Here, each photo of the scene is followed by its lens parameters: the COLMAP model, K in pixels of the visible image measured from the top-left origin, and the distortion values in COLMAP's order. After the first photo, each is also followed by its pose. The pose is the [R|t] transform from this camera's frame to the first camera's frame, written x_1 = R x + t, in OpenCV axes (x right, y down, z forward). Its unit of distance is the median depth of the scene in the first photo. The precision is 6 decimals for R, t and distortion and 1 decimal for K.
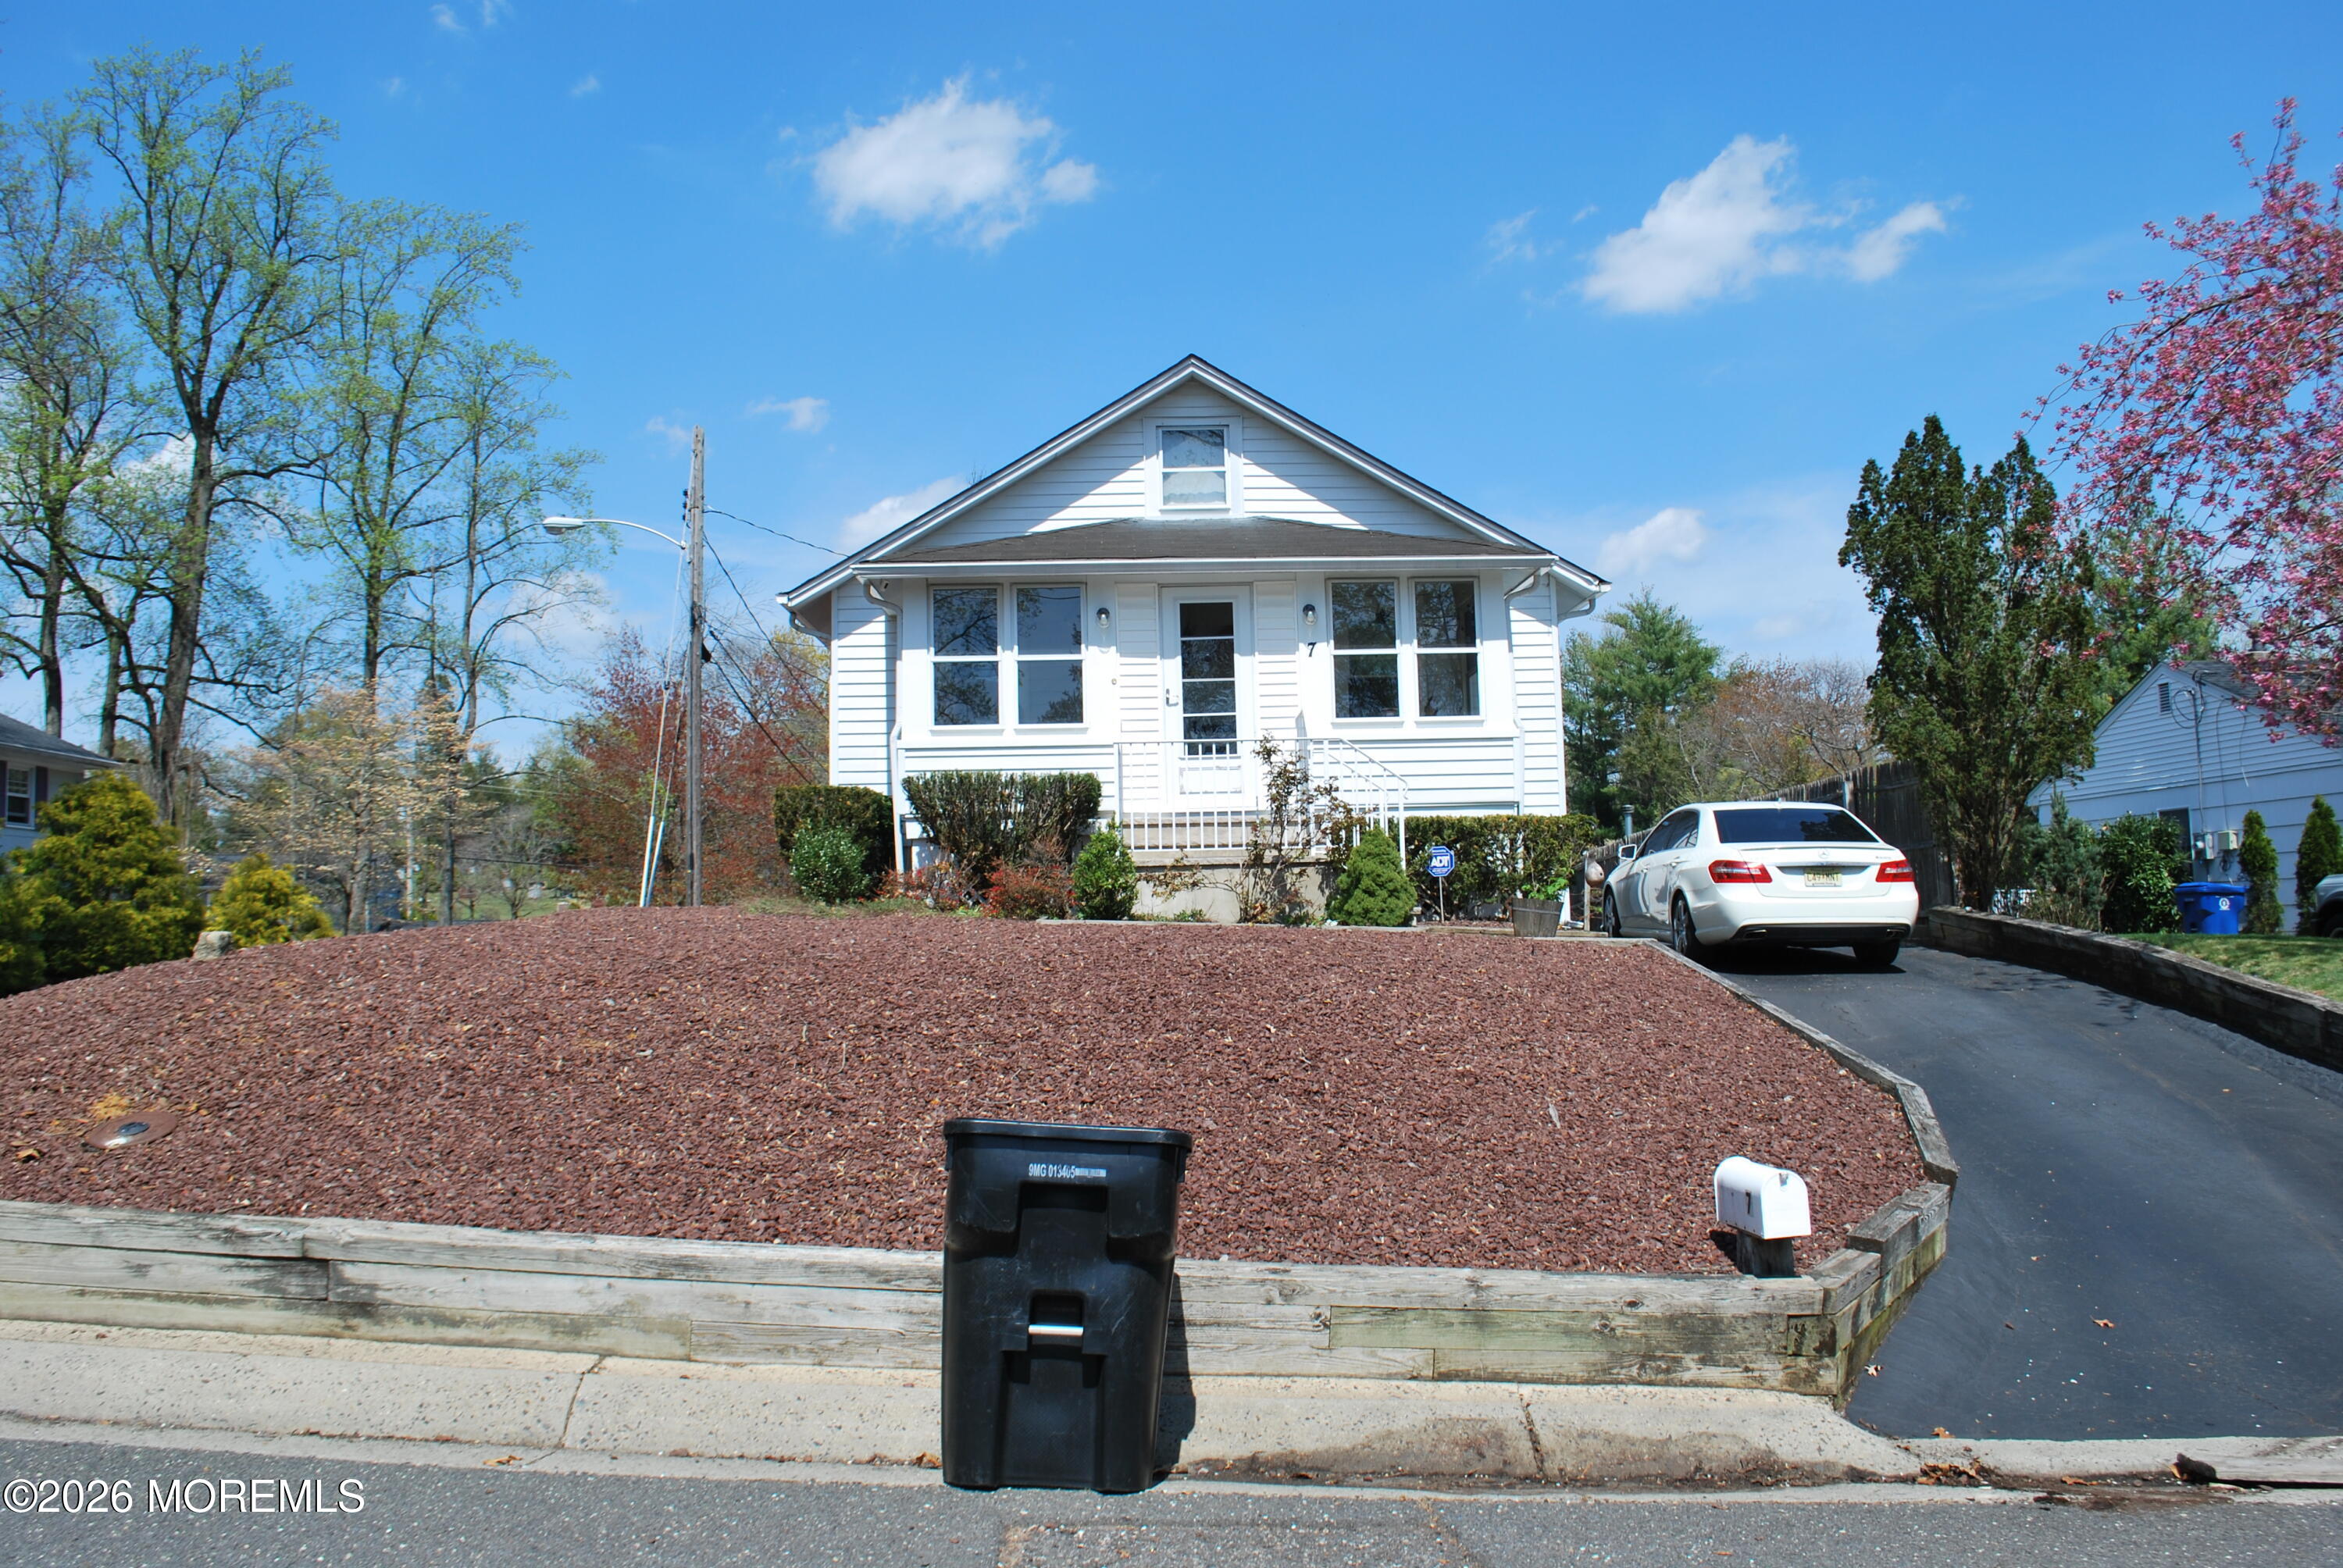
lens RADIAL K [[1892.1, 0, 1368.8], [0, 1892.1, 784.3], [0, 0, 1]] dist [-0.006016, 0.001499]
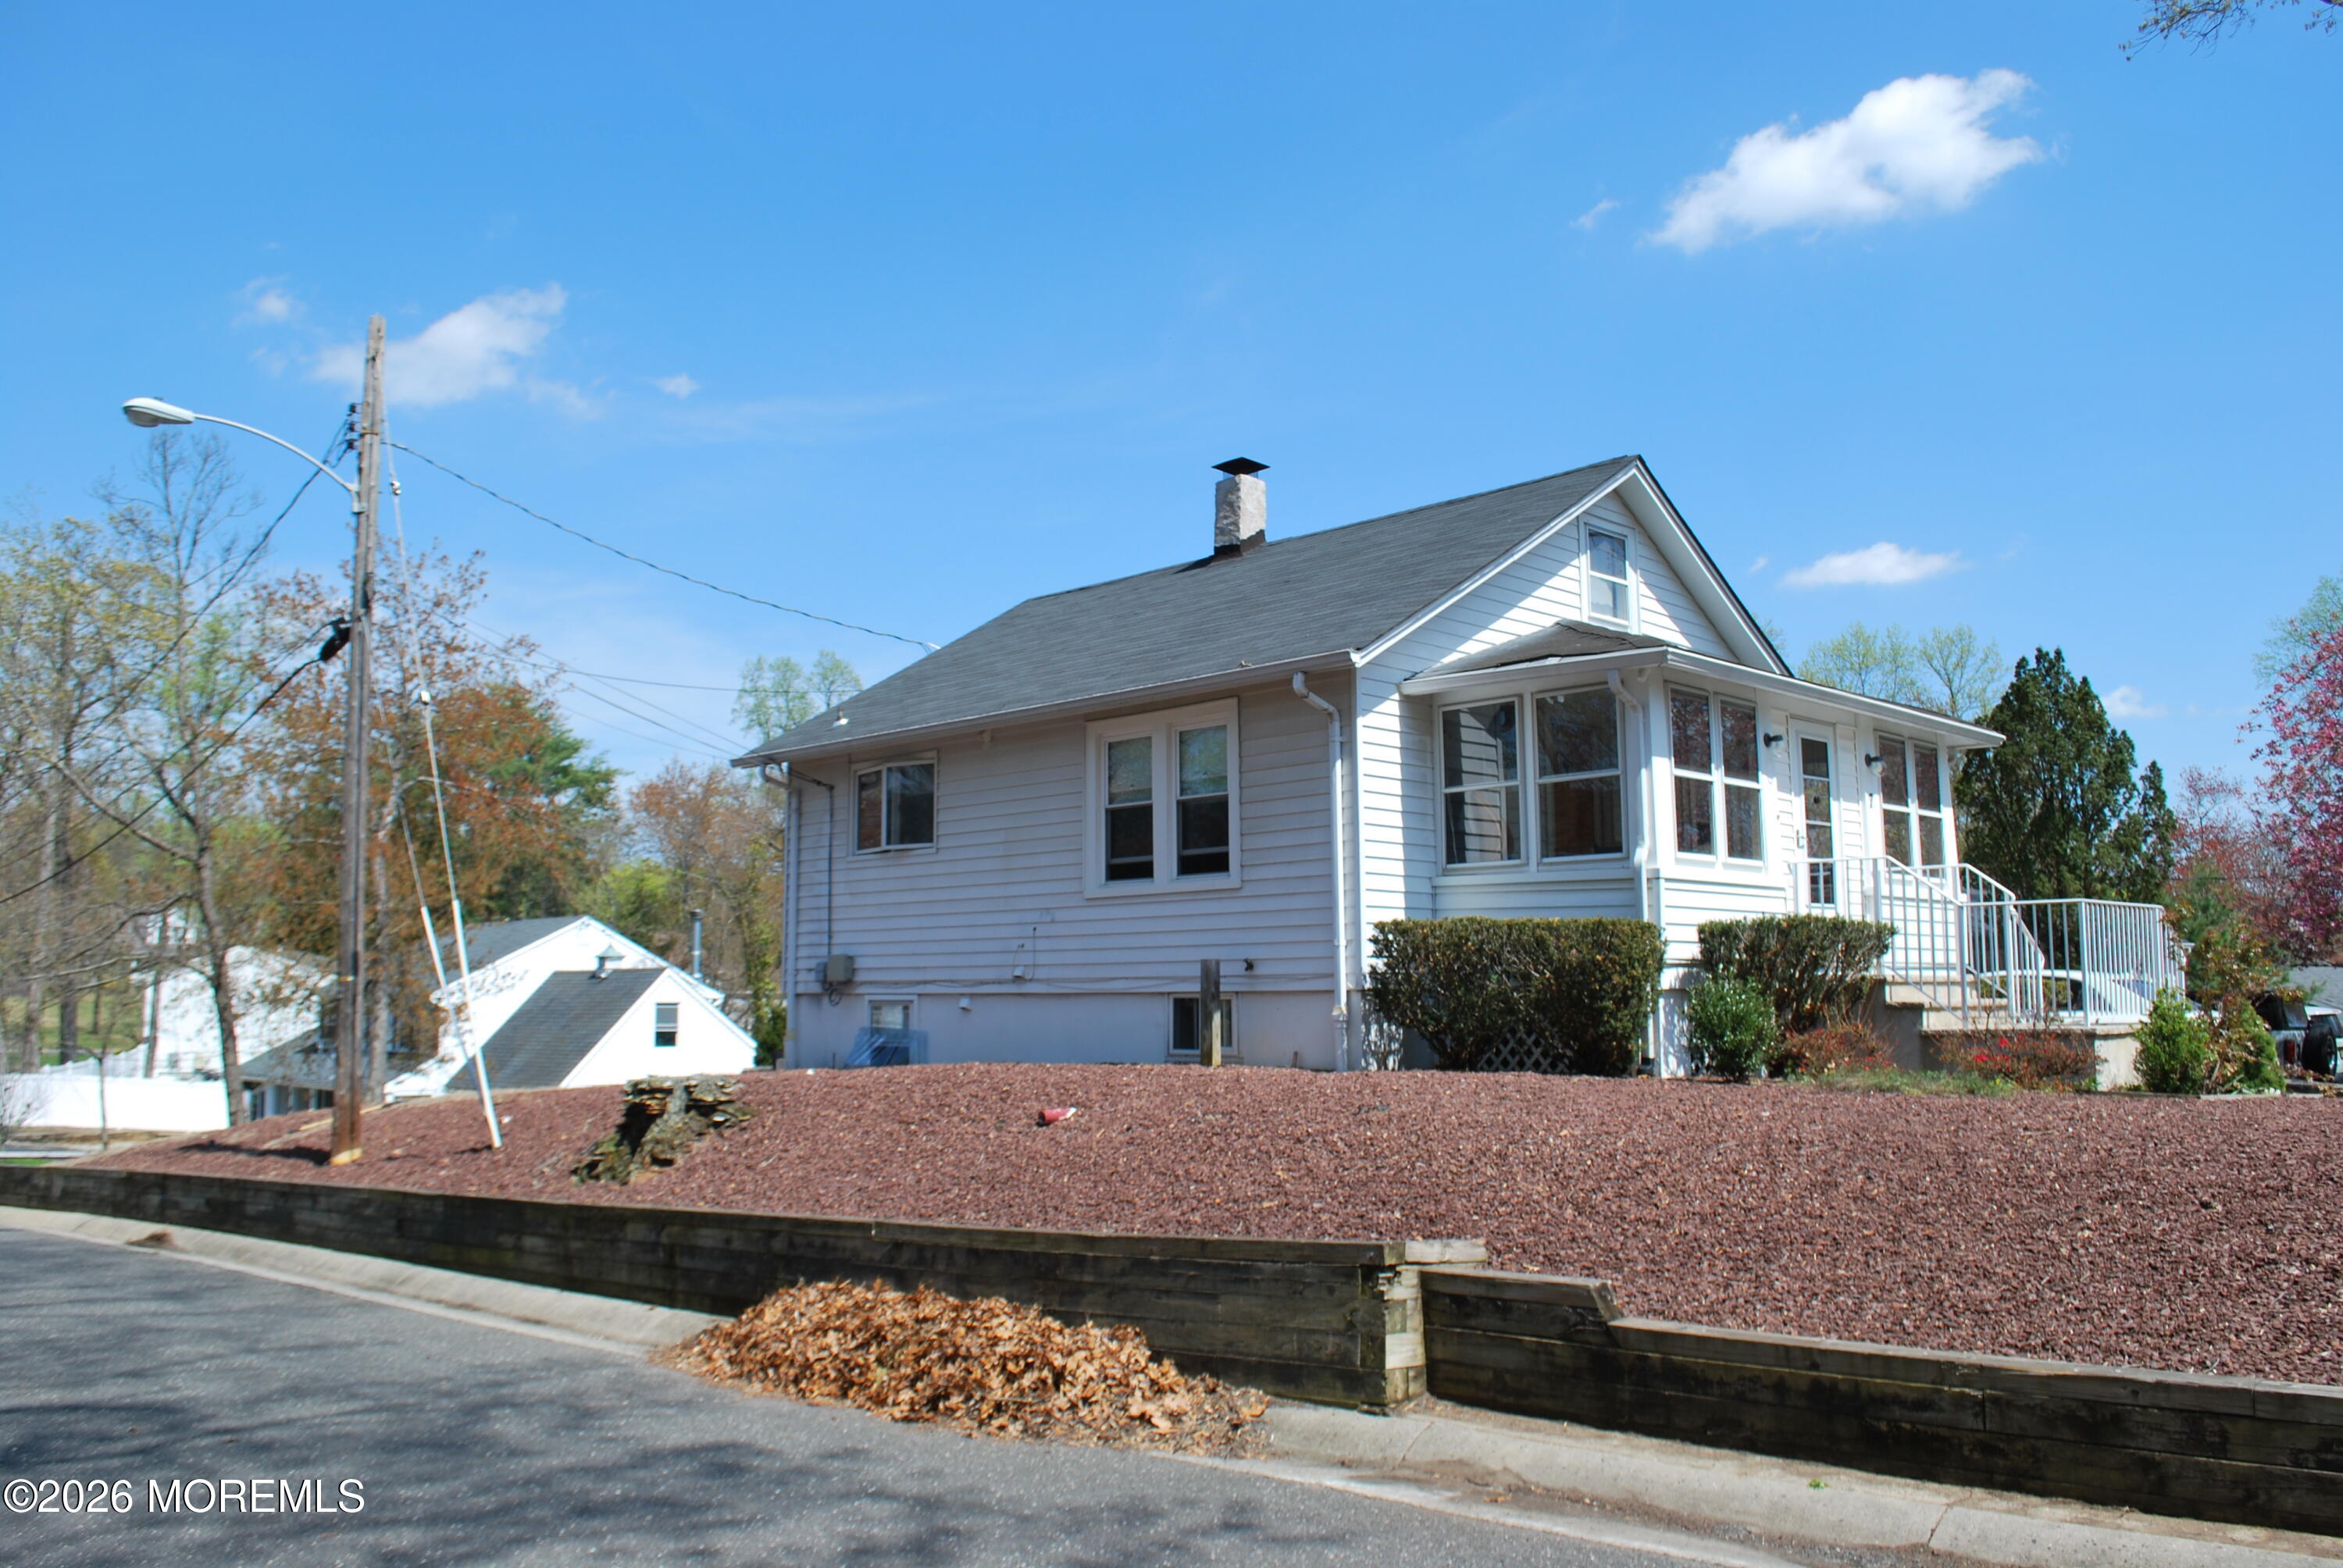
lens RADIAL K [[1817.4, 0, 1170.0], [0, 1817.4, 774.1], [0, 0, 1]] dist [-0.088103, 0.005741]
pose [[0.764279, 0.103259, 0.636565, -0.894787], [-0.064598, 0.994391, -0.083744, 0.015903], [-0.641642, 0.022883, 0.766663, 0.520725]]
